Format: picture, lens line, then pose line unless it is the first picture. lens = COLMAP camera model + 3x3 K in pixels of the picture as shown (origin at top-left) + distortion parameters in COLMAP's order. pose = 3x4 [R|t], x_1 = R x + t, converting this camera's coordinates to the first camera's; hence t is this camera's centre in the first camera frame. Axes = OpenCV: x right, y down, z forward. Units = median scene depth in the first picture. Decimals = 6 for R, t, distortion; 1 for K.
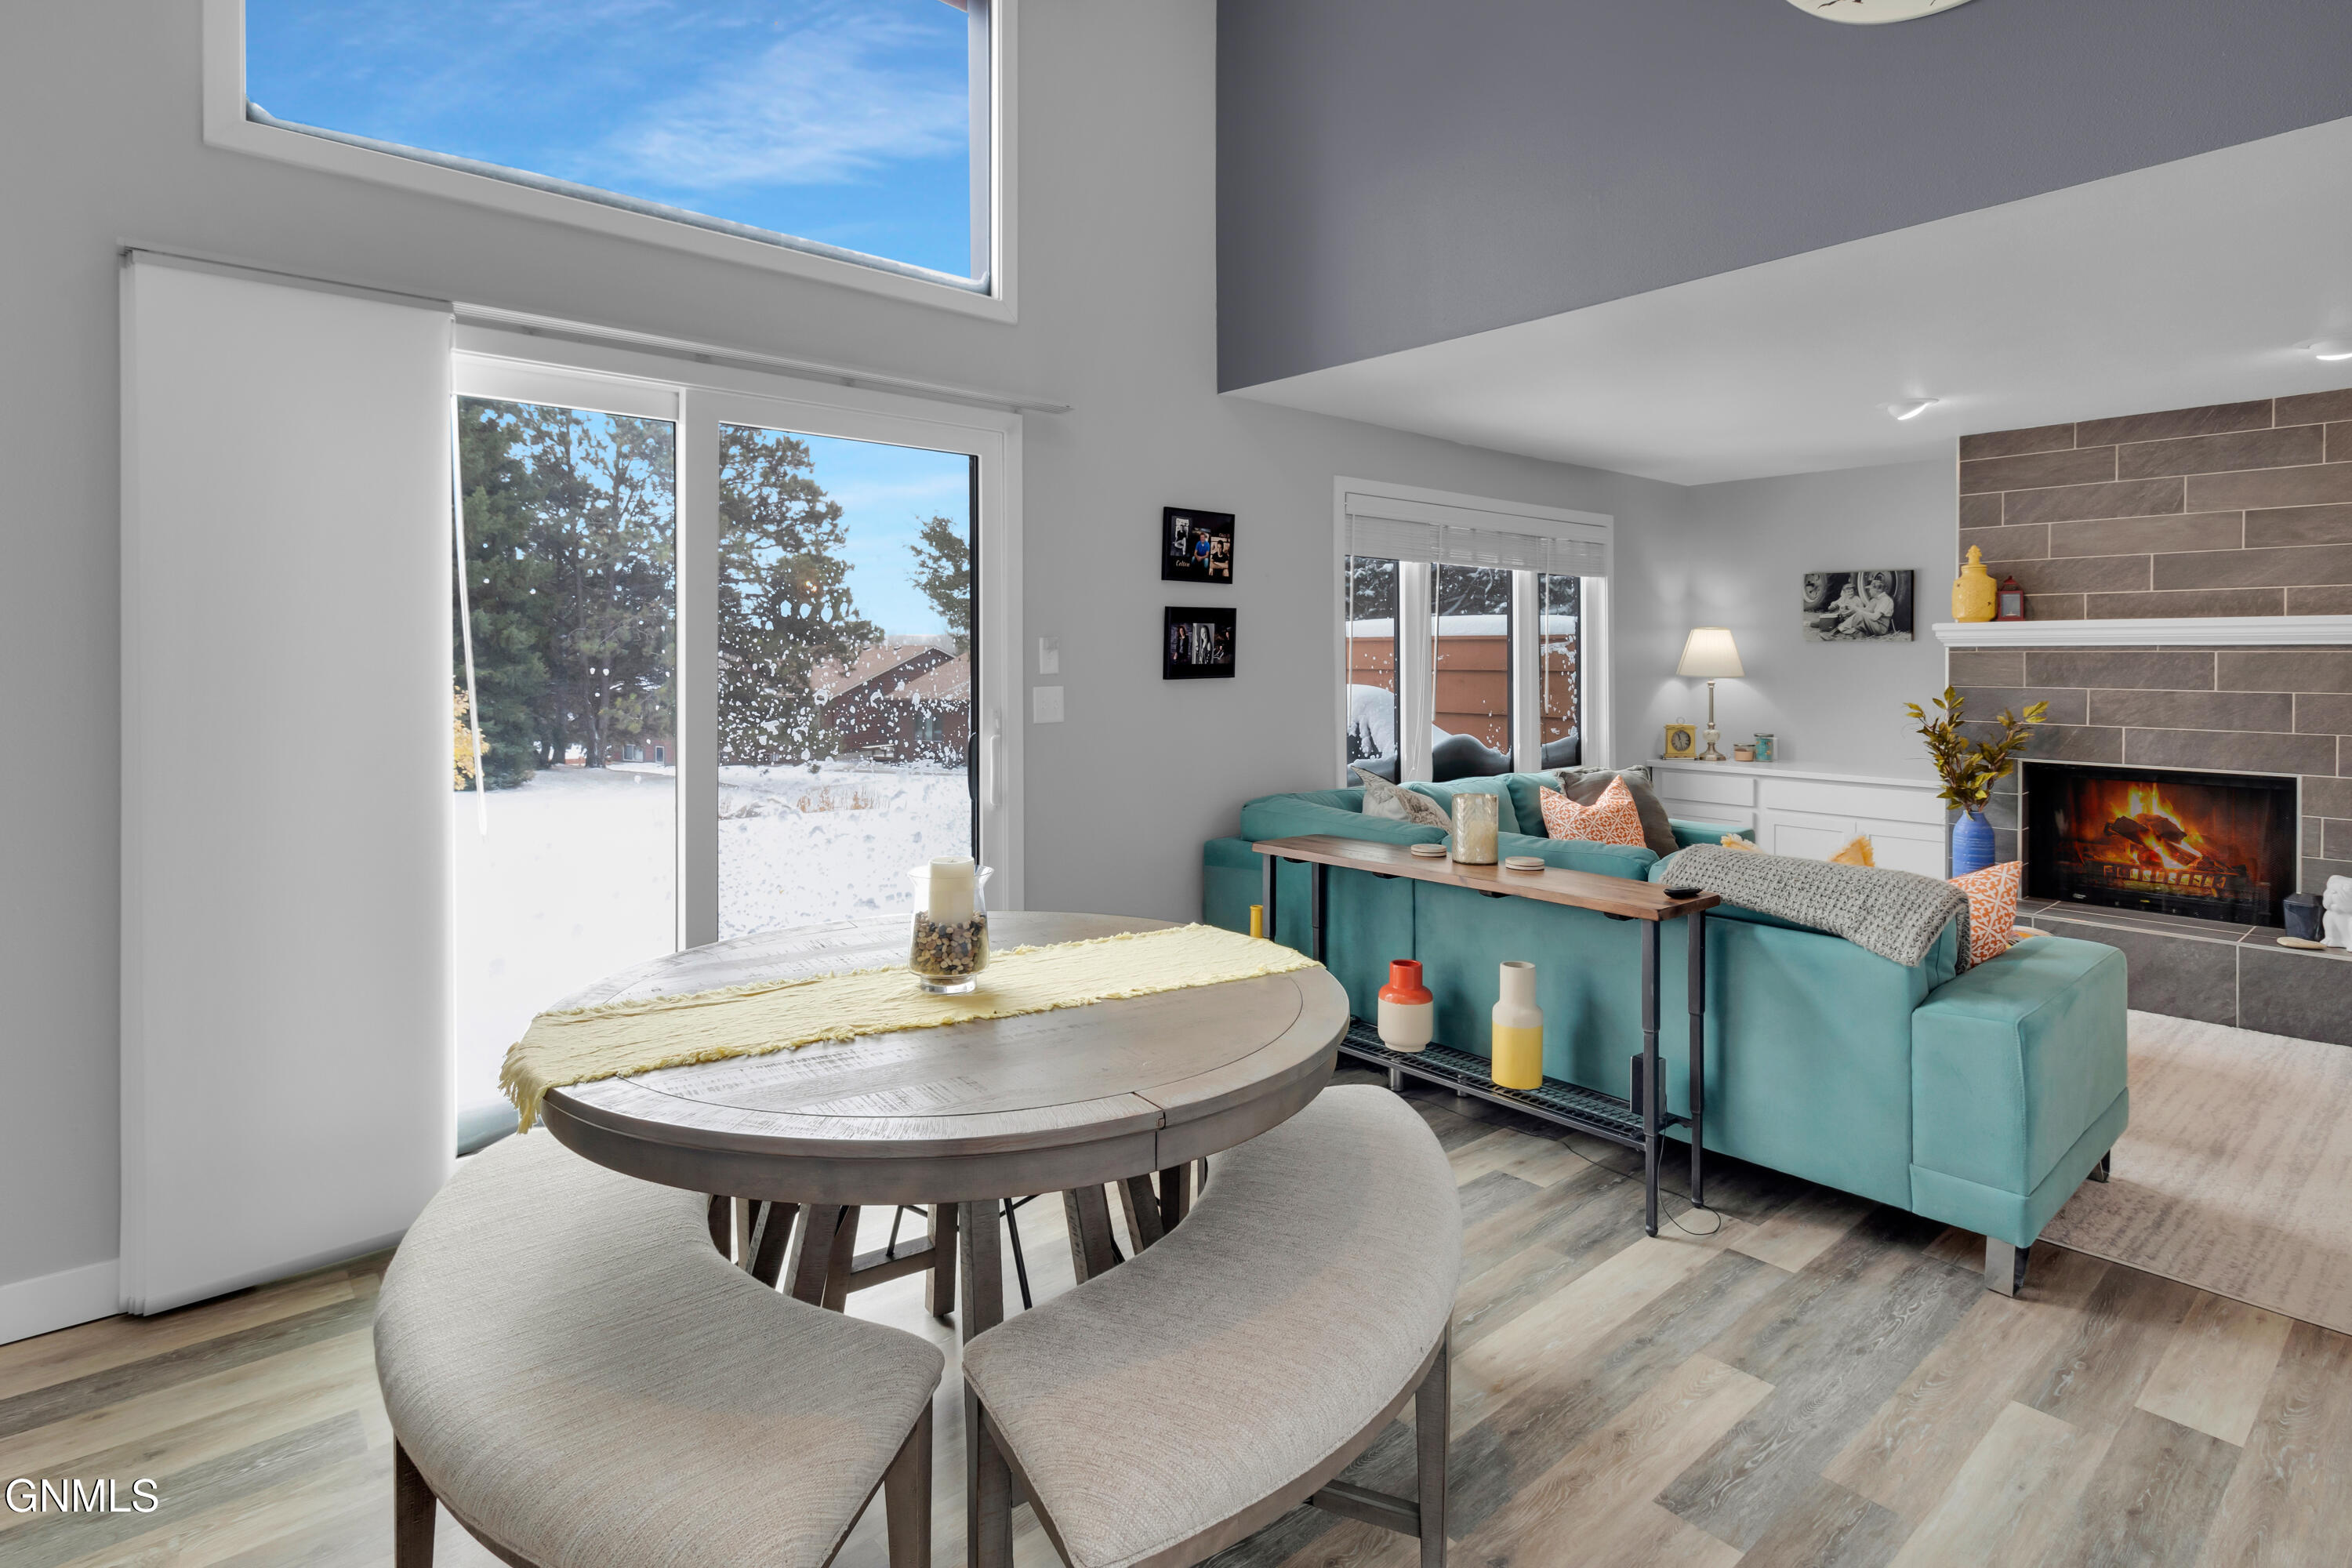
lens RADIAL K [[1198.0, 0, 1173.5], [0, 1198.0, 659.1], [0, 0, 1]] dist [-0.001892, 0.002942]
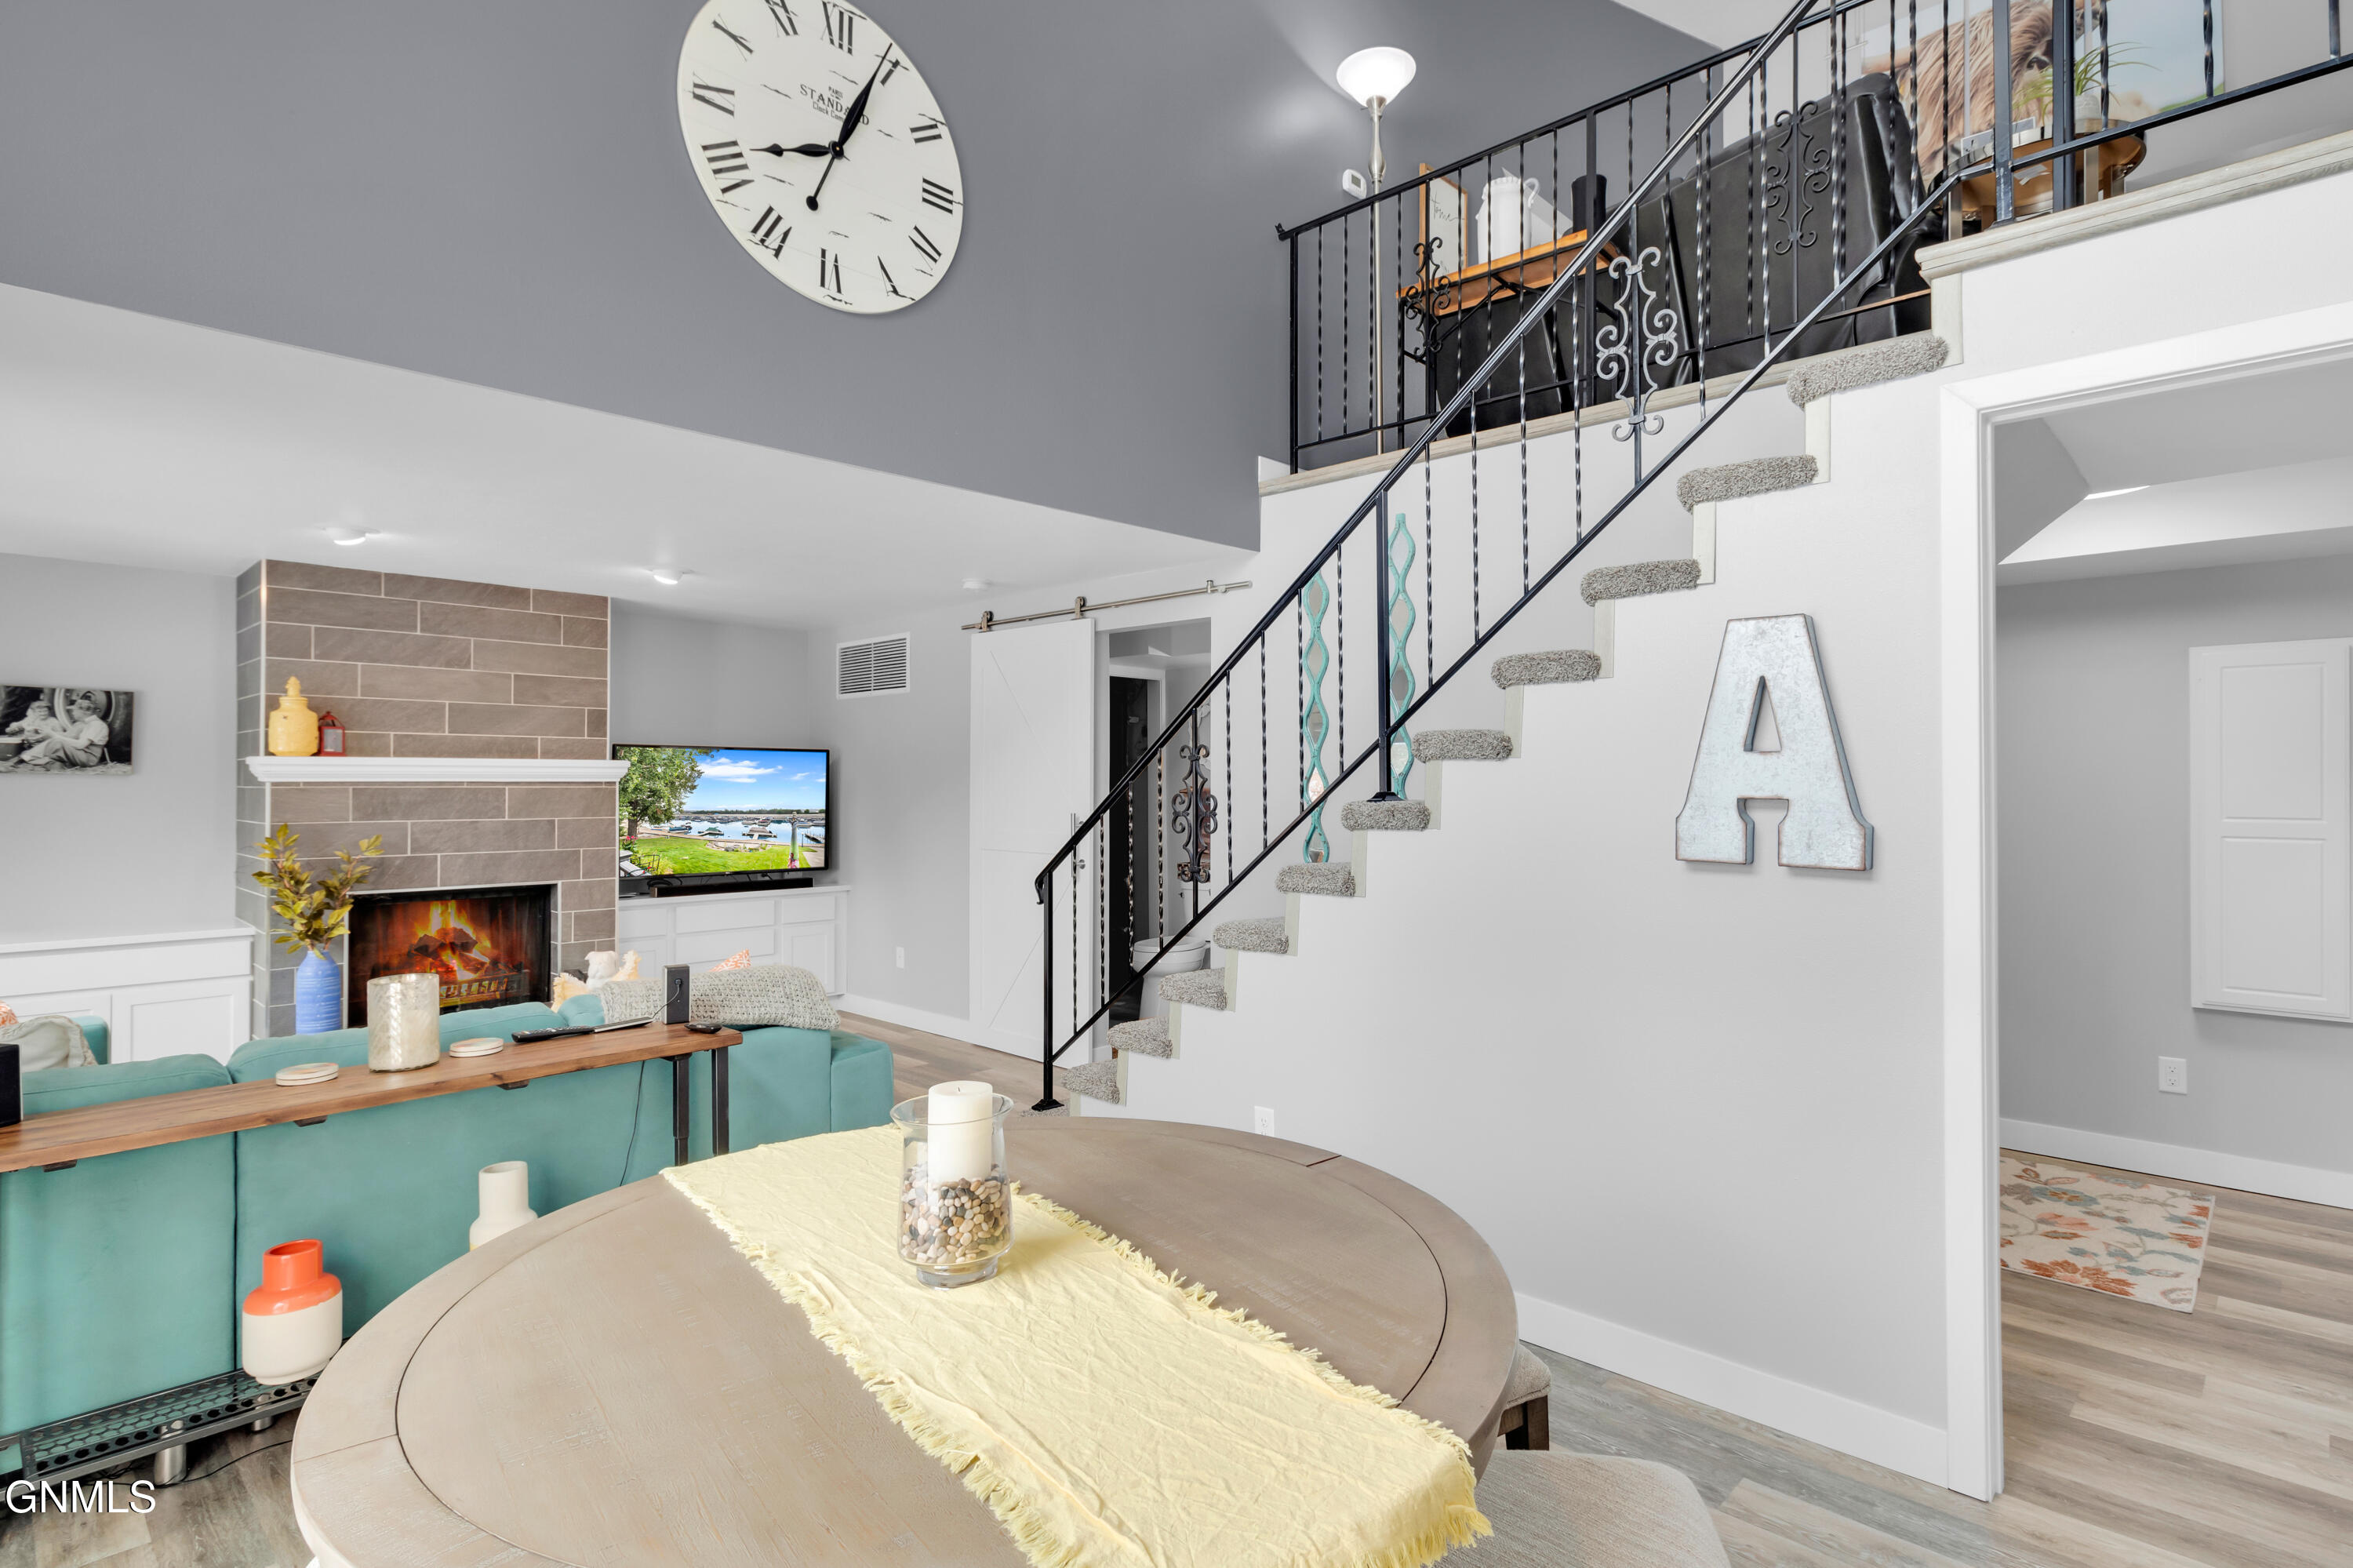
lens RADIAL K [[1198.5, 0, 1157.7], [0, 1198.5, 778.2], [0, 0, 1]] dist [-0.001892, 0.002942]
pose [[-0.078932, 0.009482, 0.996835, -0.401876], [0.005715, 0.999943, -0.009059, -0.000585], [-0.996864, 0.004981, -0.078982, 0.440953]]
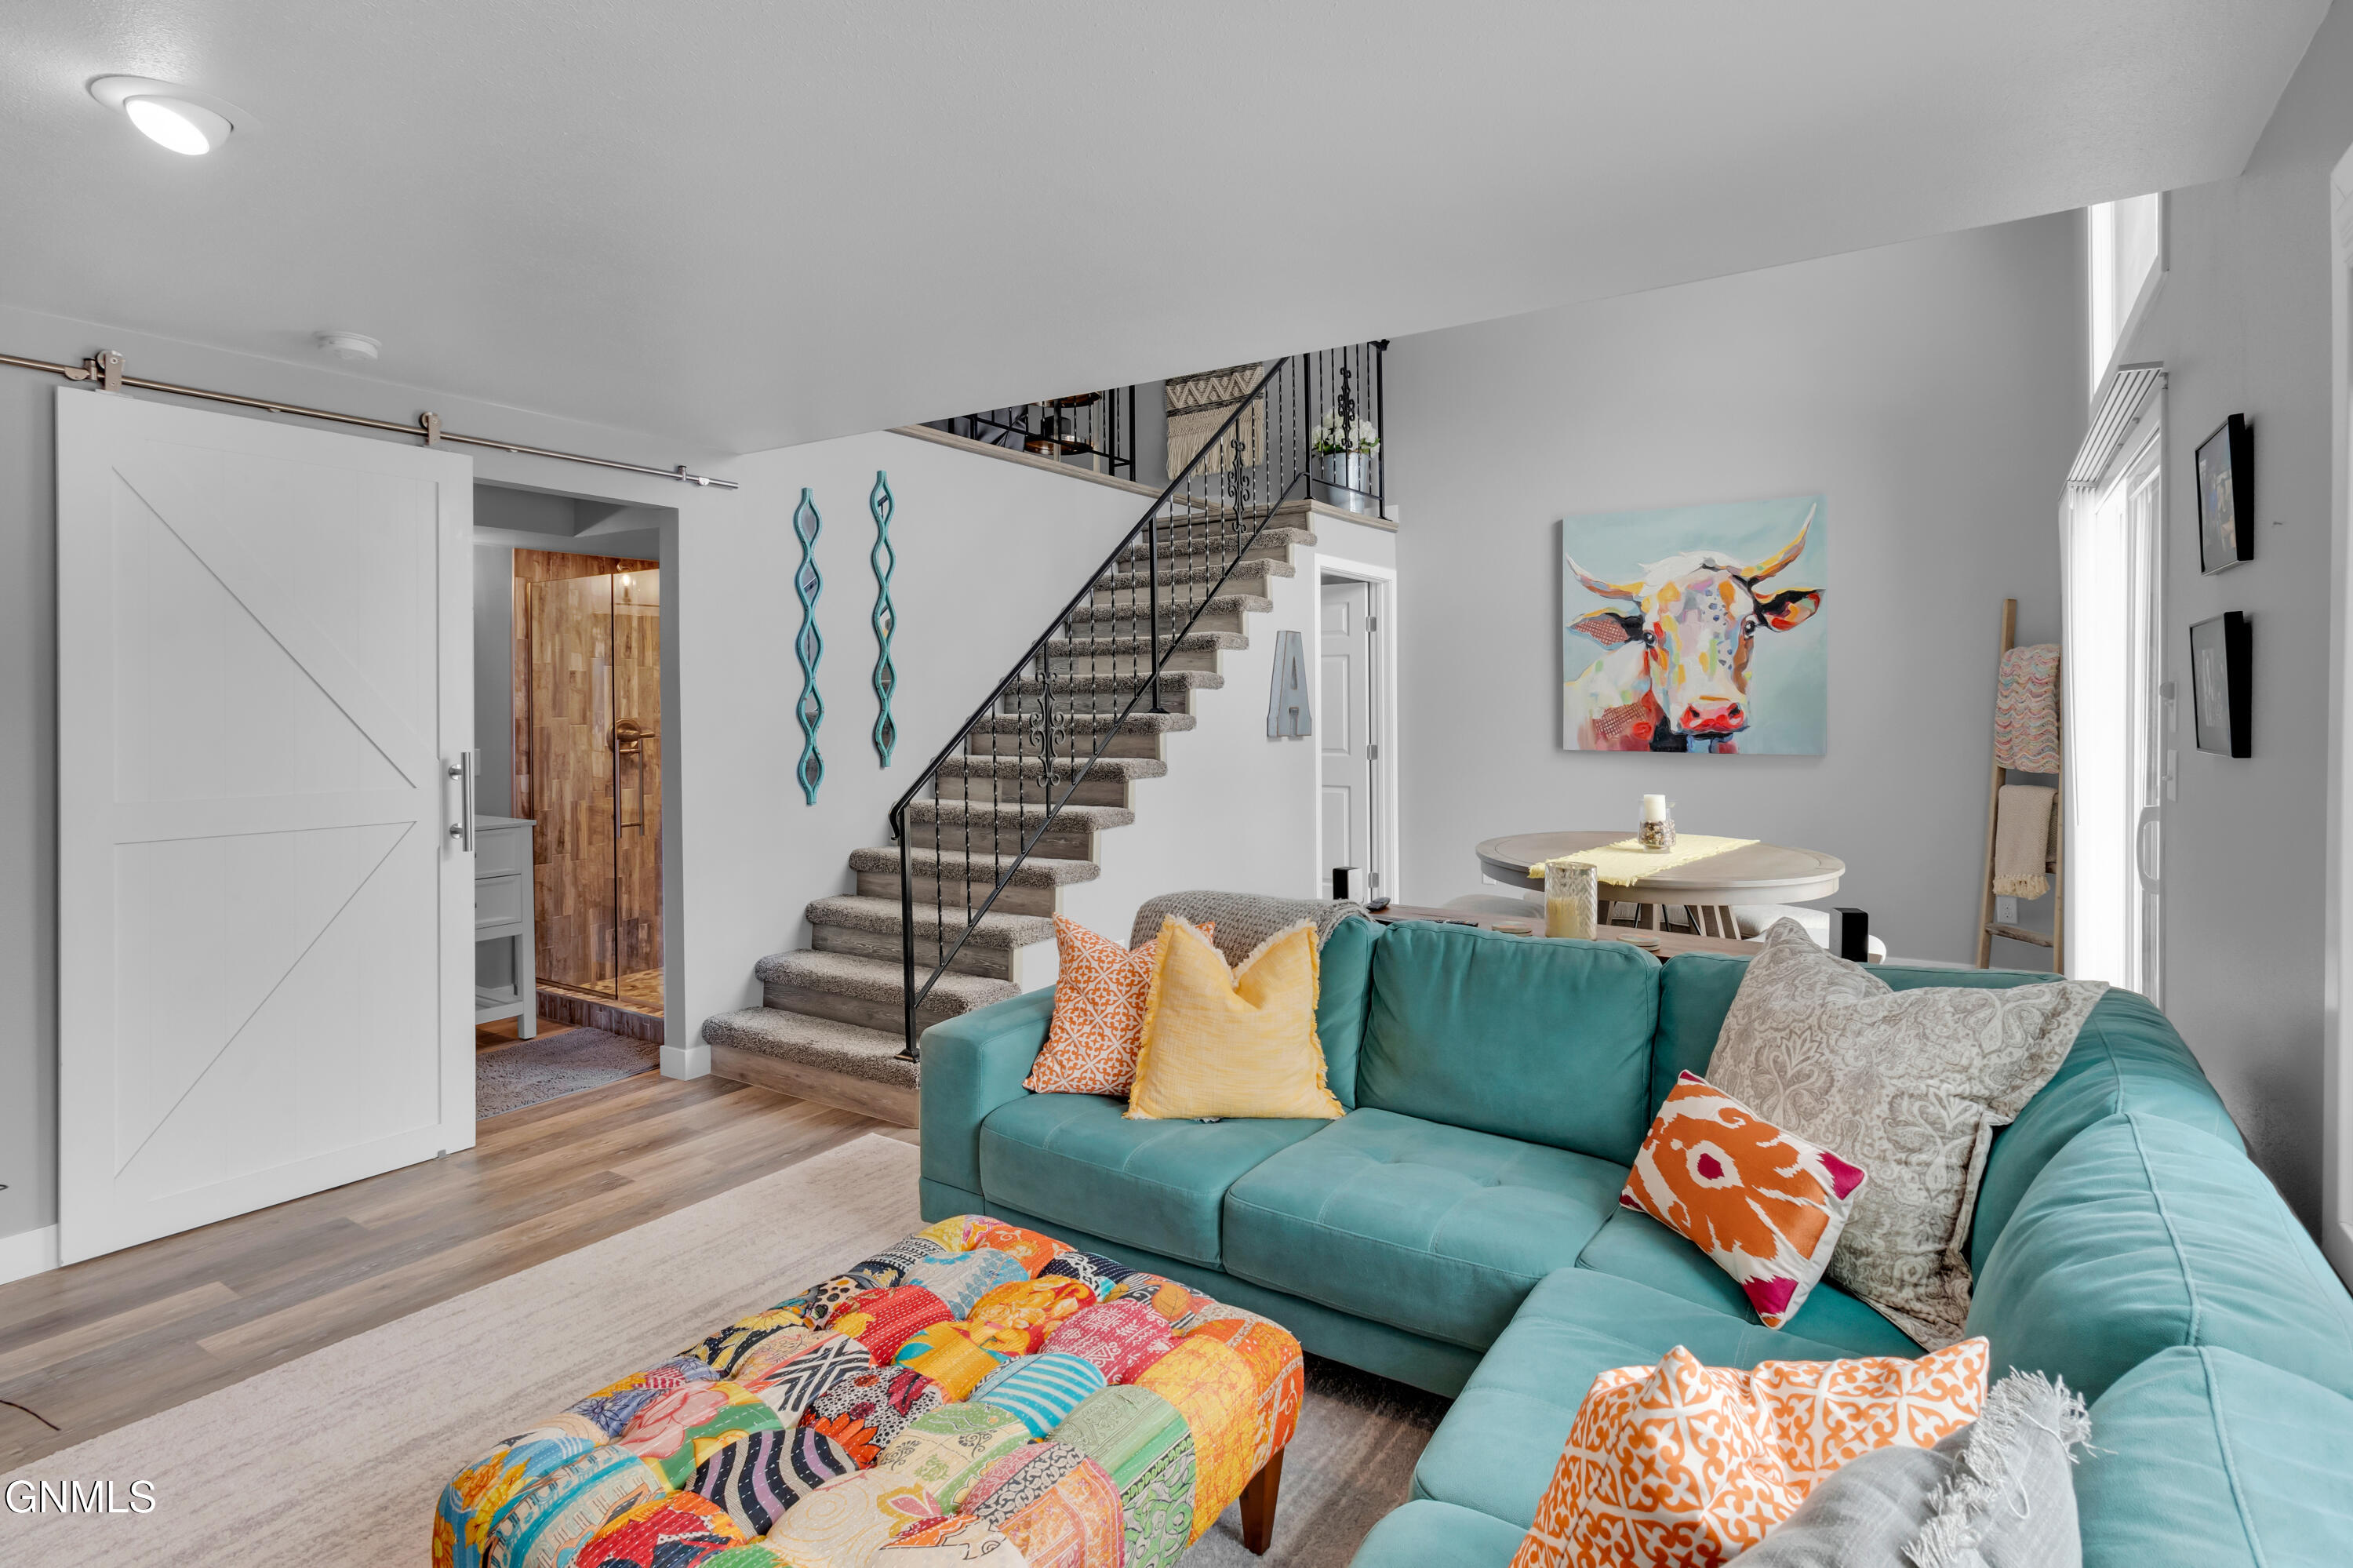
lens RADIAL K [[1198.5, 0, 1219.0], [0, 1198.5, 711.1], [0, 0, 1]] dist [-0.001892, 0.002942]
pose [[-0.956268, 0.008441, -0.292371, 0.566542], [0.004615, 0.999894, 0.013773, -0.012085], [0.292456, 0.011822, -0.956206, 1.317631]]
